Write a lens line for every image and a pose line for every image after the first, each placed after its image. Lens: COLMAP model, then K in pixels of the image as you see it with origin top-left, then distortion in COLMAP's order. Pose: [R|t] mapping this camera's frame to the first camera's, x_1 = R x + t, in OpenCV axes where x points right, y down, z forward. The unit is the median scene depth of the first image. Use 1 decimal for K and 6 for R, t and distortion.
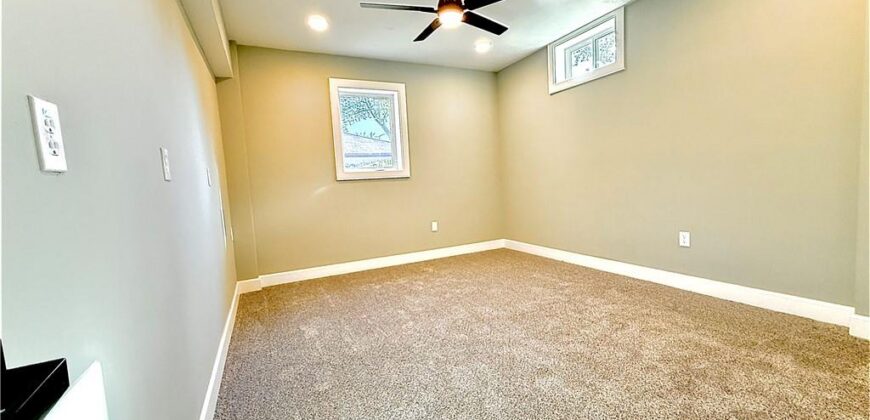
lens RADIAL K [[344.8, 0, 435.0], [0, 344.8, 210.0], [0, 0, 1]] dist [-0.000490, -0.000007]
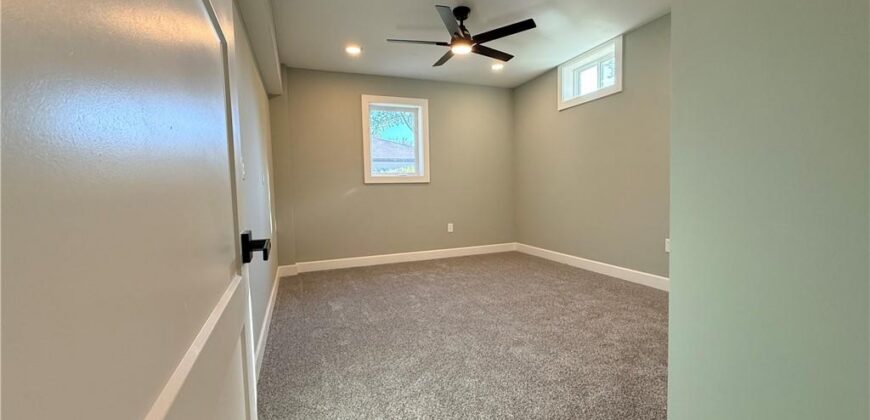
lens RADIAL K [[344.8, 0, 435.0], [0, 344.8, 210.0], [0, 0, 1]] dist [-0.000490, -0.000007]
pose [[0.995719, 0.036546, -0.084904, 0.061305], [-0.037956, 0.999166, -0.015056, 0.014413], [0.084283, 0.018214, 0.996275, -0.152765]]
